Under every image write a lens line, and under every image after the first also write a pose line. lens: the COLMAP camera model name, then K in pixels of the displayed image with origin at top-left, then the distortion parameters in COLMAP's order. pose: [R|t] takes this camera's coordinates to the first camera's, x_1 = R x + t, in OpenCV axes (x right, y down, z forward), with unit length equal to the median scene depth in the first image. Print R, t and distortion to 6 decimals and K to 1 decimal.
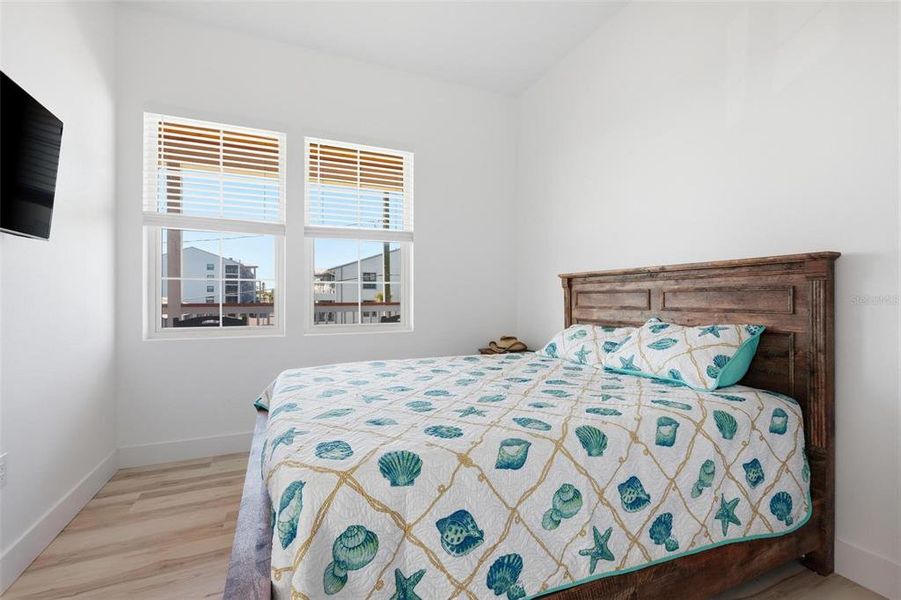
lens RADIAL K [[396.2, 0, 448.5], [0, 396.2, 298.6], [0, 0, 1]] dist [-0.002191, 0.000186]
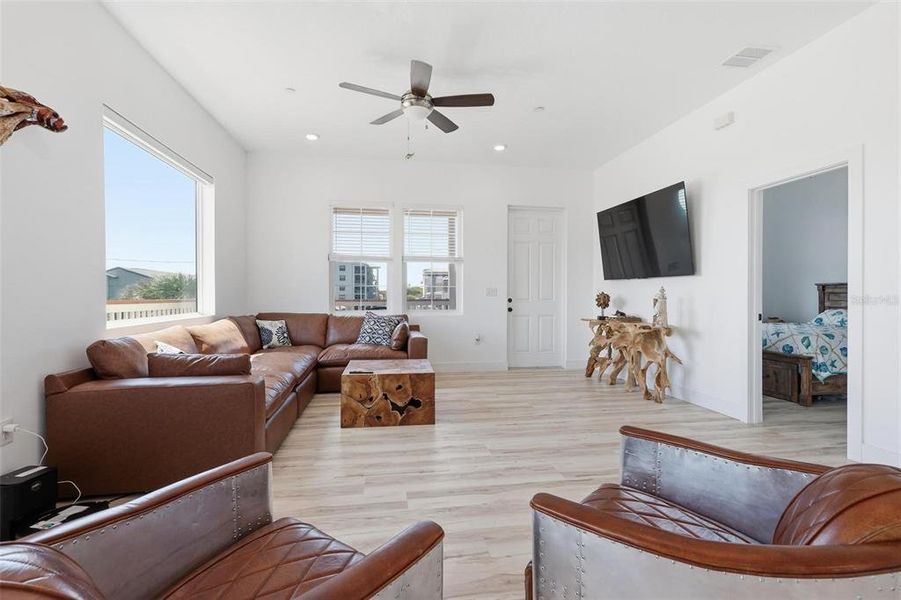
lens RADIAL K [[409.0, 0, 447.2], [0, 409.0, 298.9], [0, 0, 1]] dist [0.002734, 0.000357]
pose [[0.968069, -0.000079, -0.250685, -1.356542], [0.001577, 0.999982, 0.005775, -0.002276], [0.250680, -0.005986, 0.968052, -1.951690]]
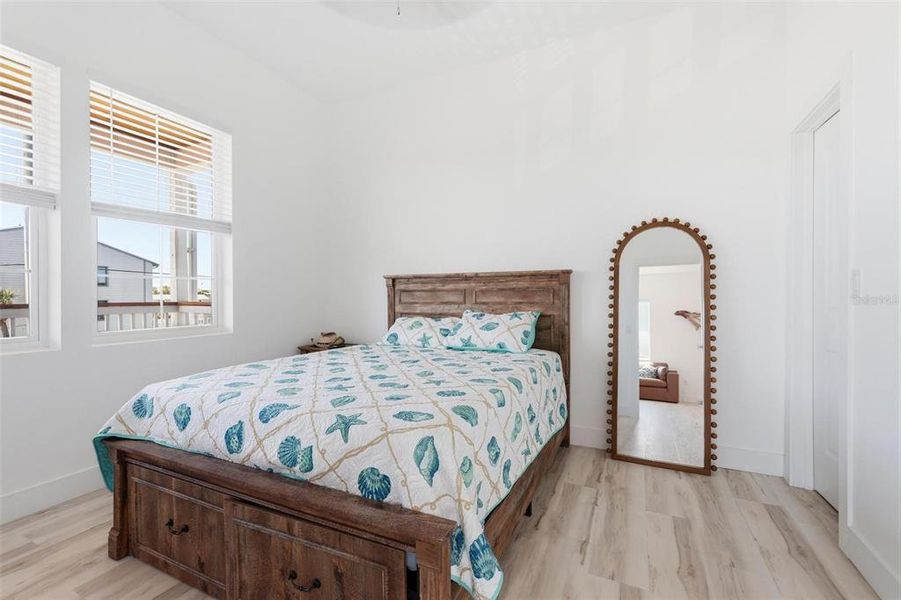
lens RADIAL K [[396.2, 0, 448.5], [0, 396.2, 298.6], [0, 0, 1]] dist [-0.002191, 0.000186]
pose [[0.753286, -0.007118, 0.657655, -0.497011], [0.004514, 0.999974, 0.005653, 0.001983], [-0.657678, -0.001290, 0.753298, -0.007630]]
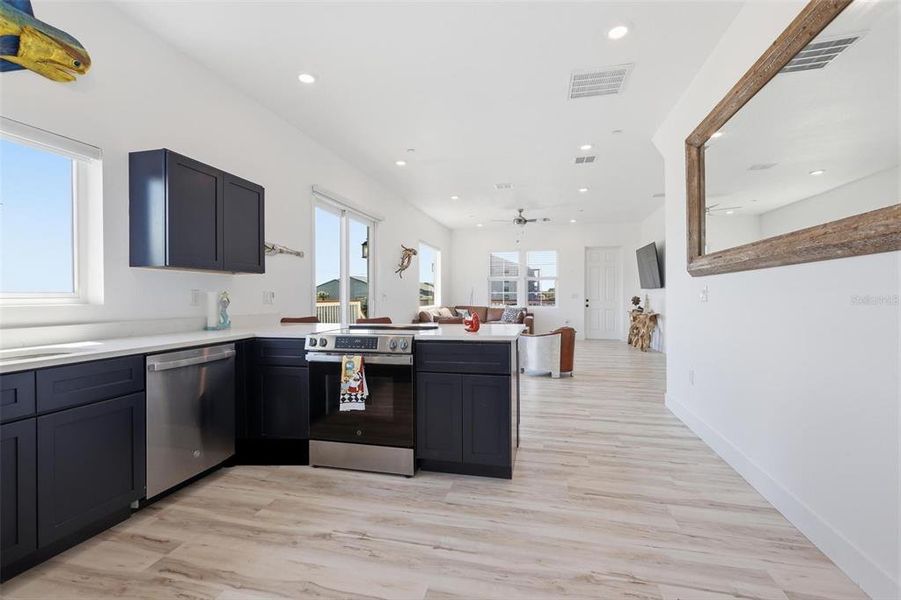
lens RADIAL K [[396.2, 0, 448.5], [0, 396.2, 298.6], [0, 0, 1]] dist [-0.002191, 0.000186]
pose [[0.795357, 0.001615, -0.606139, -0.026622], [0.000987, 0.999992, 0.003960, -0.019390], [0.606140, -0.003748, 0.795349, -4.016564]]
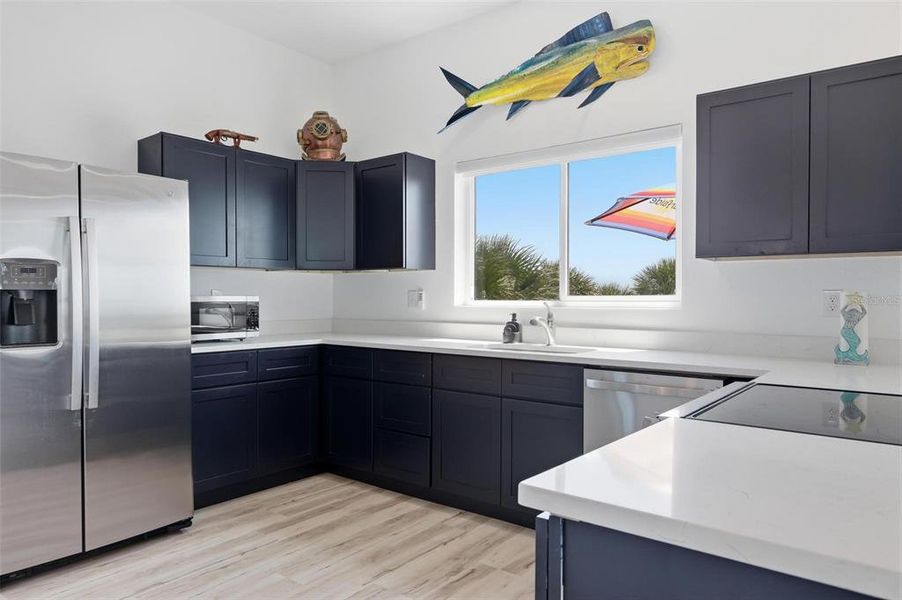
lens RADIAL K [[604.4, 0, 451.0], [0, 604.4, 300.0], [0, 0, 1]] dist [-0.003801, -0.000992]
pose [[-0.878290, -0.001241, -0.478127, -0.339045], [-0.004653, 0.999971, 0.005952, -0.028974], [0.478106, 0.007452, -0.878270, -2.661165]]
